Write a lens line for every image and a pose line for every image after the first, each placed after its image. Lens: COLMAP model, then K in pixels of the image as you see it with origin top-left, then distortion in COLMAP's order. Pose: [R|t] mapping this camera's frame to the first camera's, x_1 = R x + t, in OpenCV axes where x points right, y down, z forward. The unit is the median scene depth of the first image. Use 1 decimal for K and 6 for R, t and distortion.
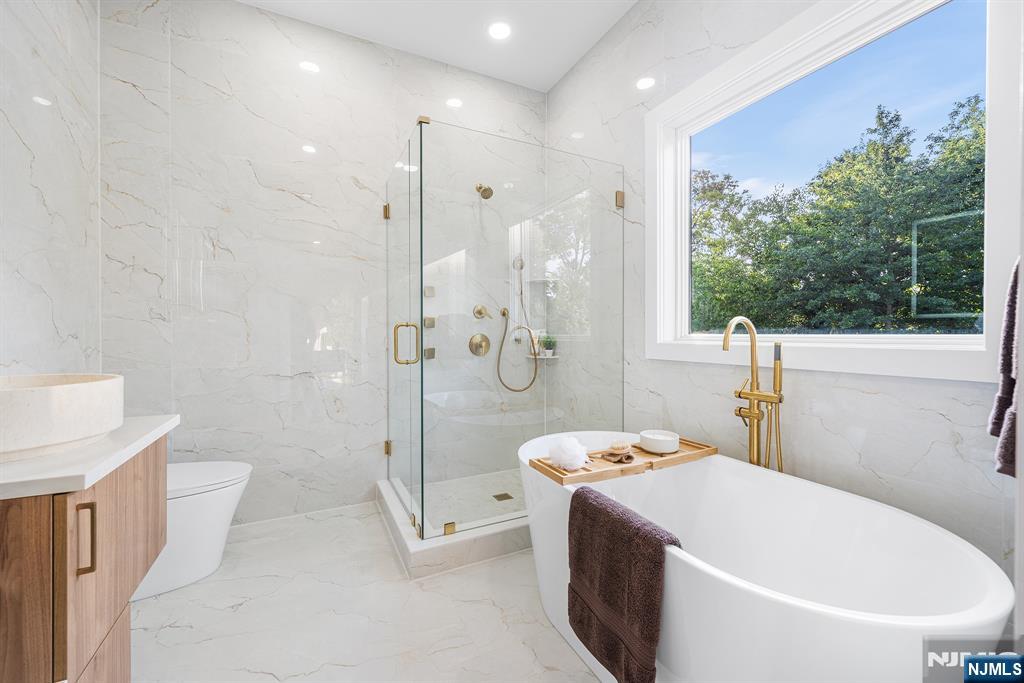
lens RADIAL K [[405.0, 0, 507.4], [0, 405.0, 336.6], [0, 0, 1]] dist [-0.001768, -0.000448]
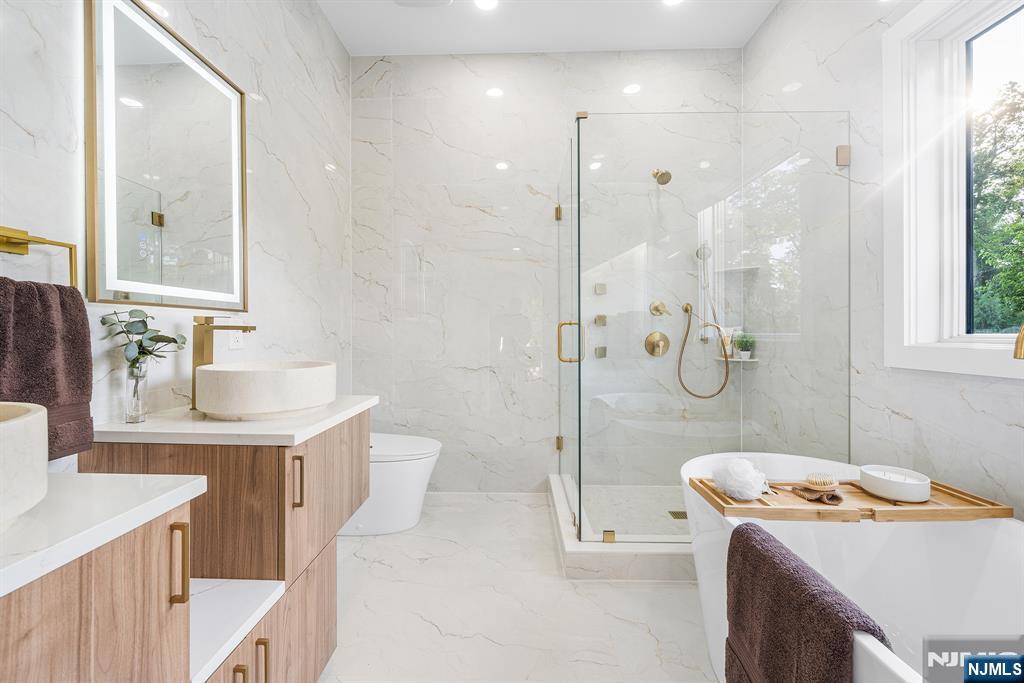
lens RADIAL K [[405.0, 0, 510.1], [0, 405.0, 333.0], [0, 0, 1]] dist [-0.001768, -0.000448]
pose [[0.886553, 0.002619, -0.462620, 0.087943], [-0.004479, 0.999986, -0.002922, -0.001207], [0.462605, 0.004663, 0.886552, 0.043387]]
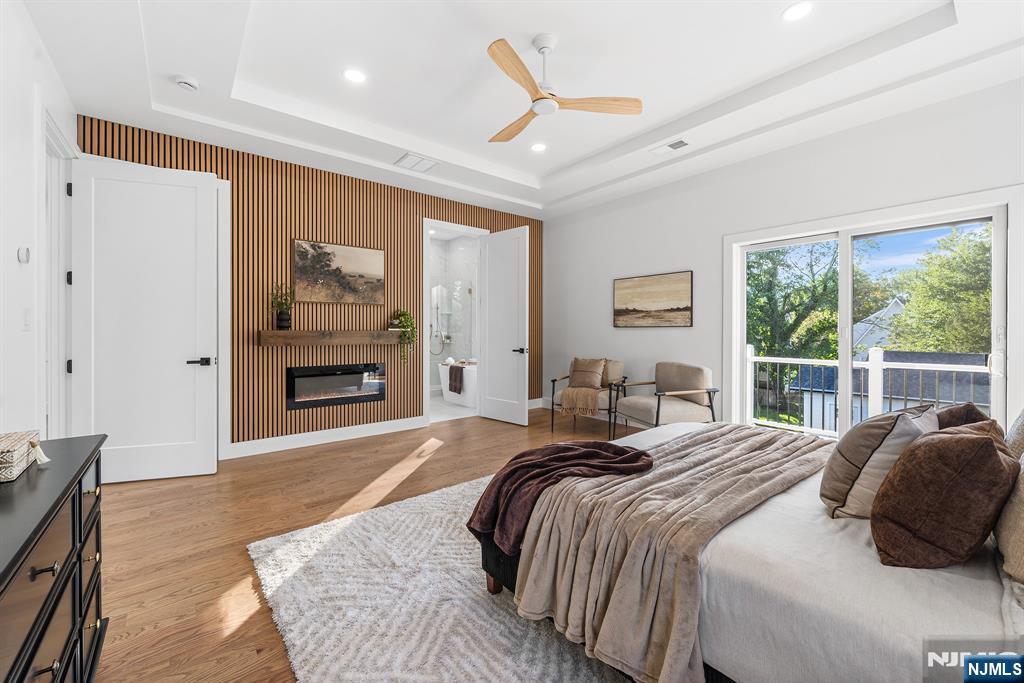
lens RADIAL K [[405.0, 0, 511.7], [0, 405.0, 334.6], [0, 0, 1]] dist [-0.001768, -0.000448]
pose [[0.974427, 0.004248, 0.224663, -0.127600], [-0.003491, 0.999987, -0.003765, 0.013641], [-0.224676, 0.002884, 0.974429, -2.437350]]
